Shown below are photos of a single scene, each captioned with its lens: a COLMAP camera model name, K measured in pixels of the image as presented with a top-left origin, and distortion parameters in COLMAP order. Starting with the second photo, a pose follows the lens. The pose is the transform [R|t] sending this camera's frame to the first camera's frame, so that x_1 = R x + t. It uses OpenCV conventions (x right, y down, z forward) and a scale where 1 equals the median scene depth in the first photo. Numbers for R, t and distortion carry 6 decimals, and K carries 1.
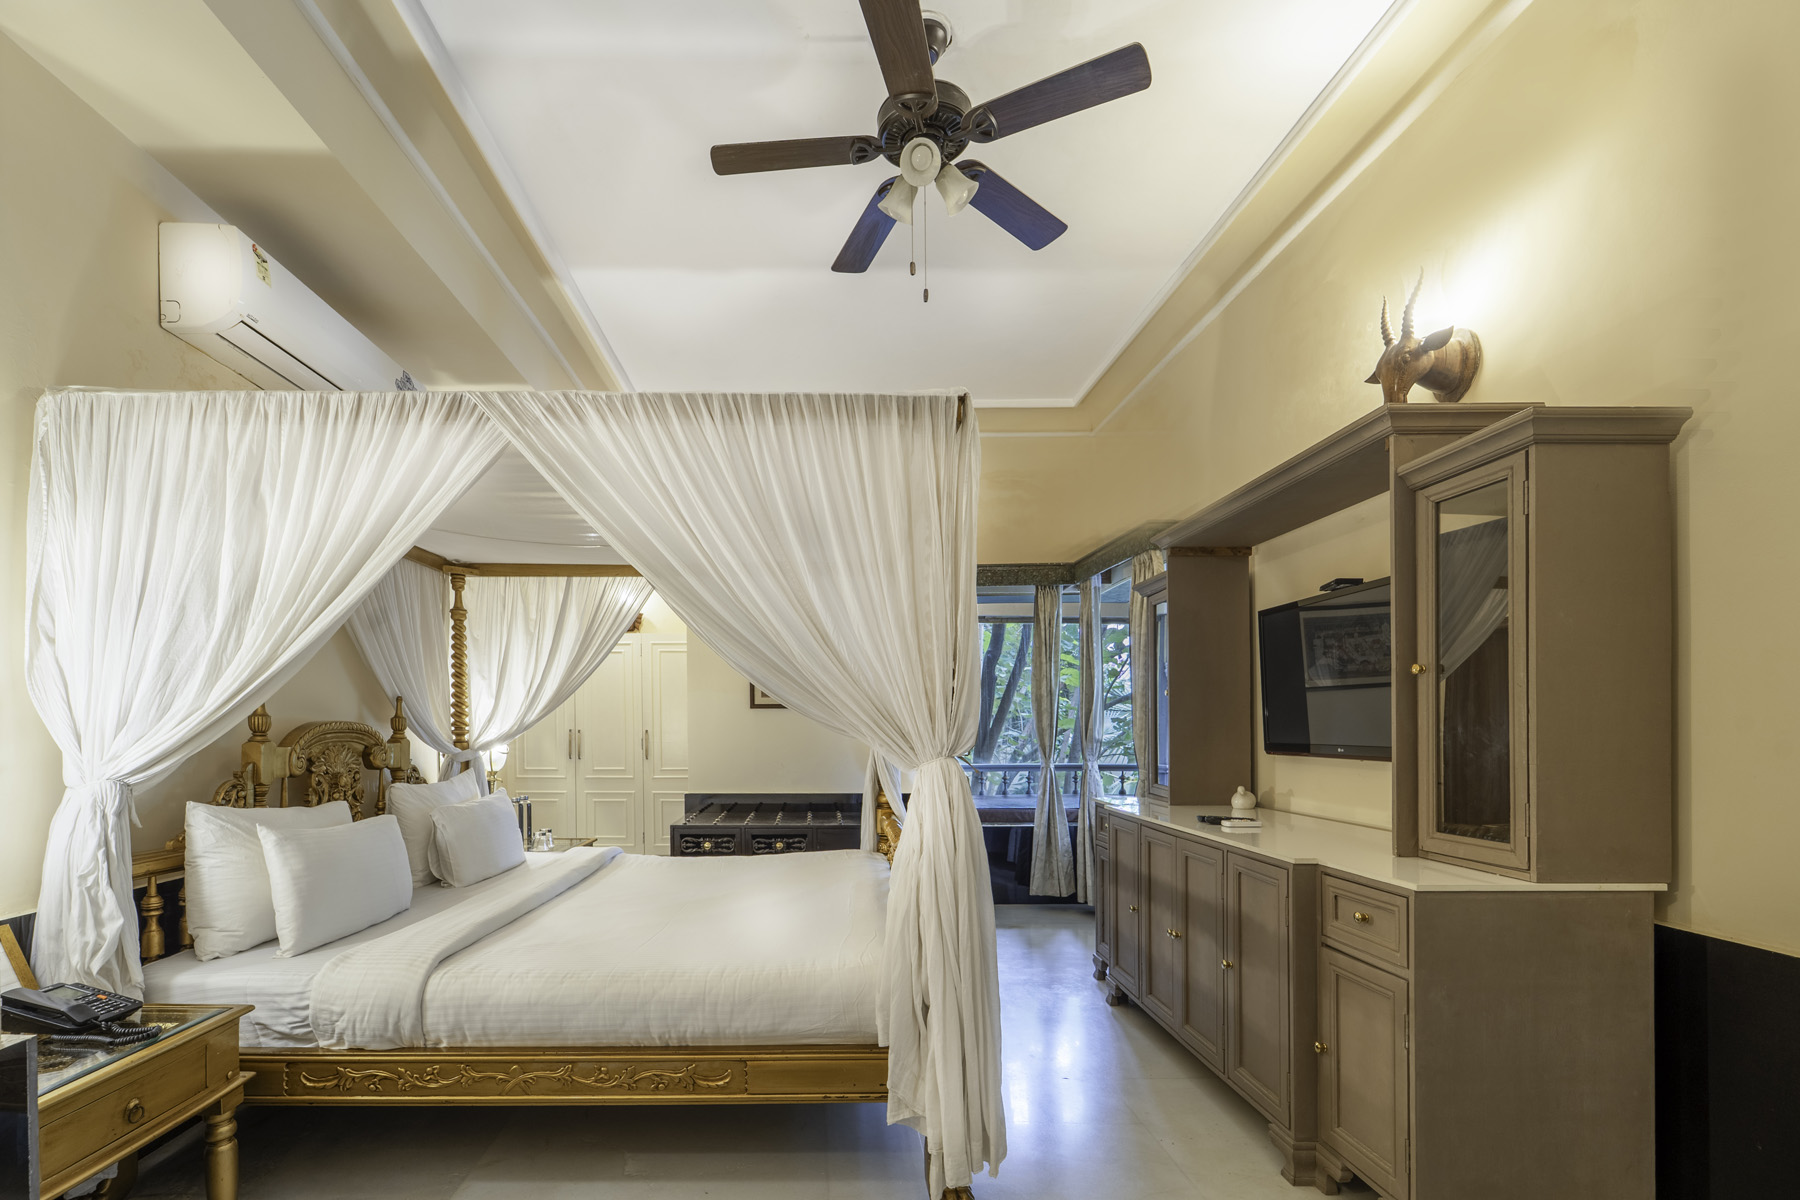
lens RADIAL K [[785.5, 0, 899.9], [0, 785.5, 725.4], [0, 0, 1]] dist [0.003026, 0.000195]
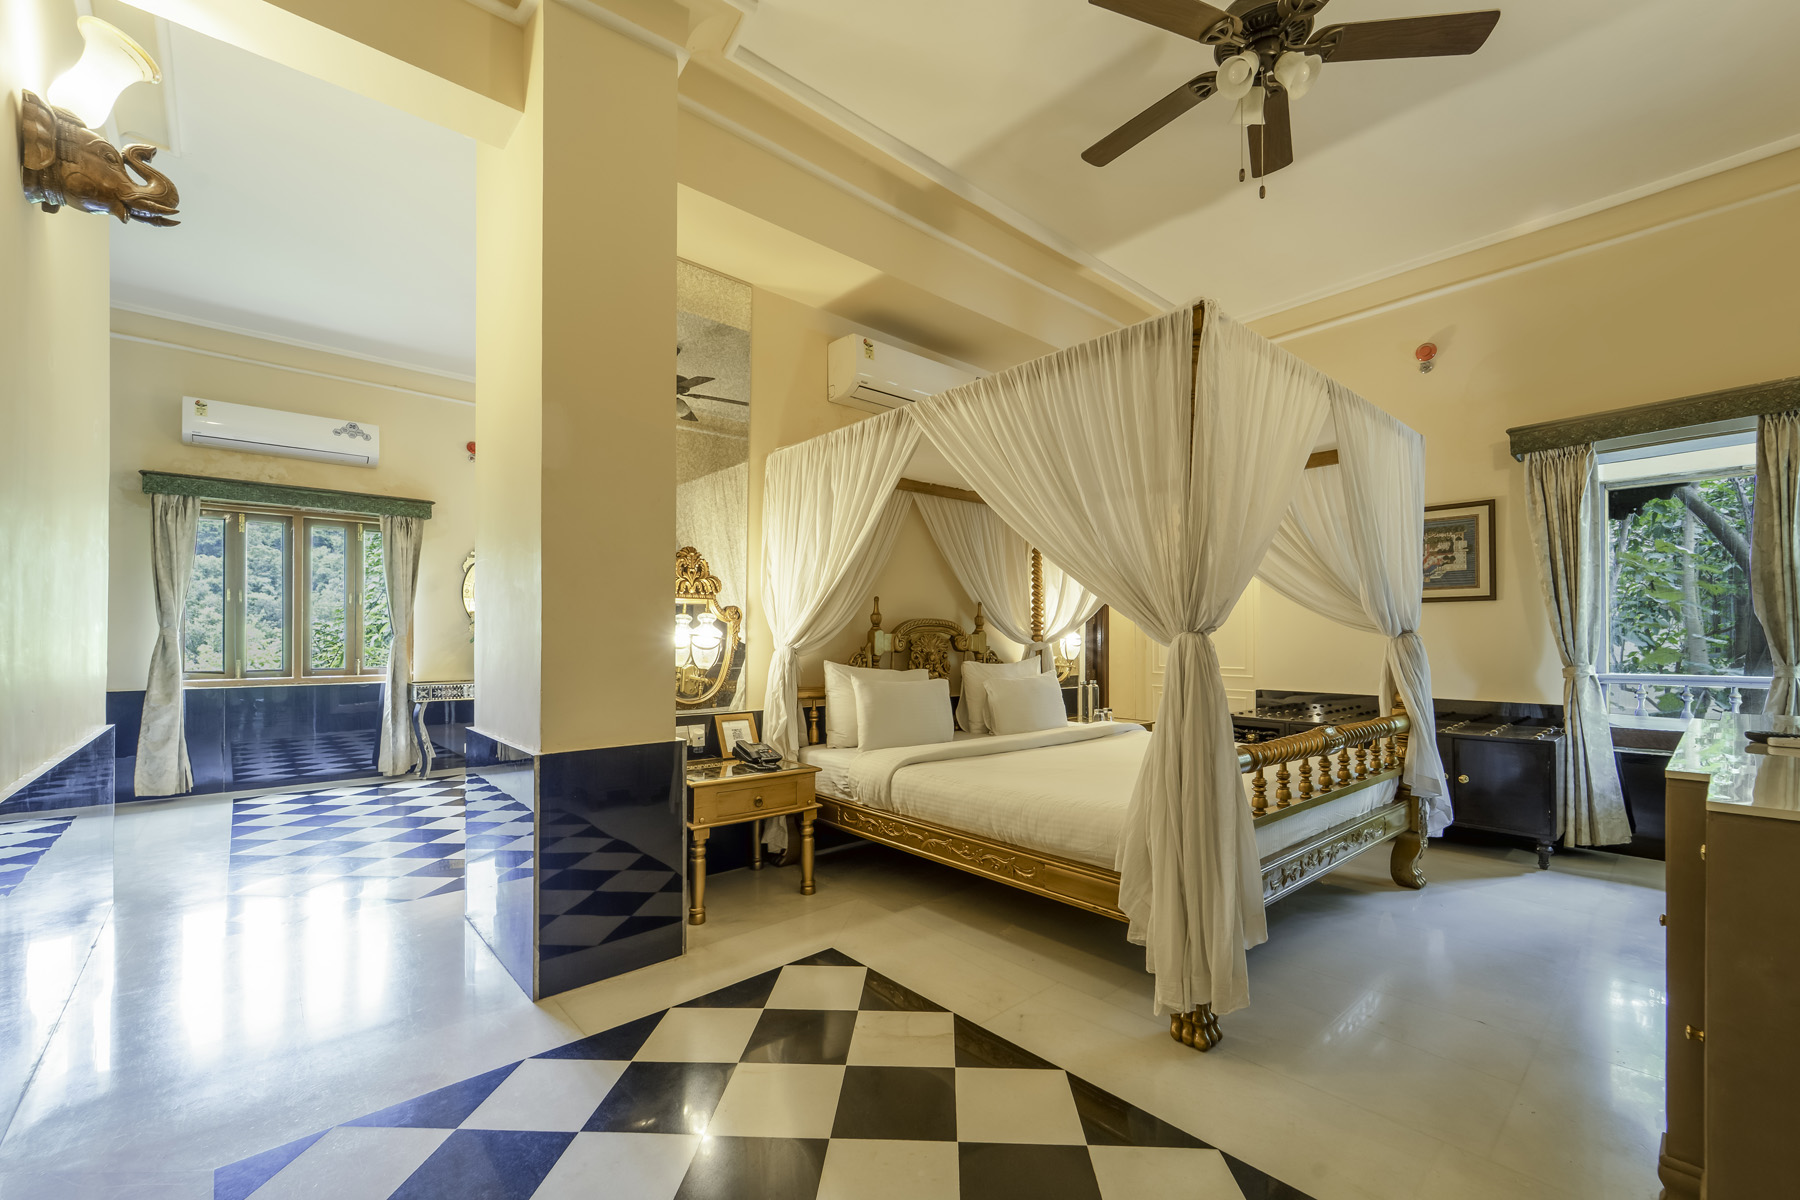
lens RADIAL K [[728.2, 0, 899.4], [0, 728.2, 630.3], [0, 0, 1]] dist [0.000691, -0.000033]
pose [[0.662829, -0.004451, -0.748758, 0.517300], [0.003334, 0.999990, -0.002993, 0.035056], [0.748763, -0.000512, 0.662837, 0.007398]]
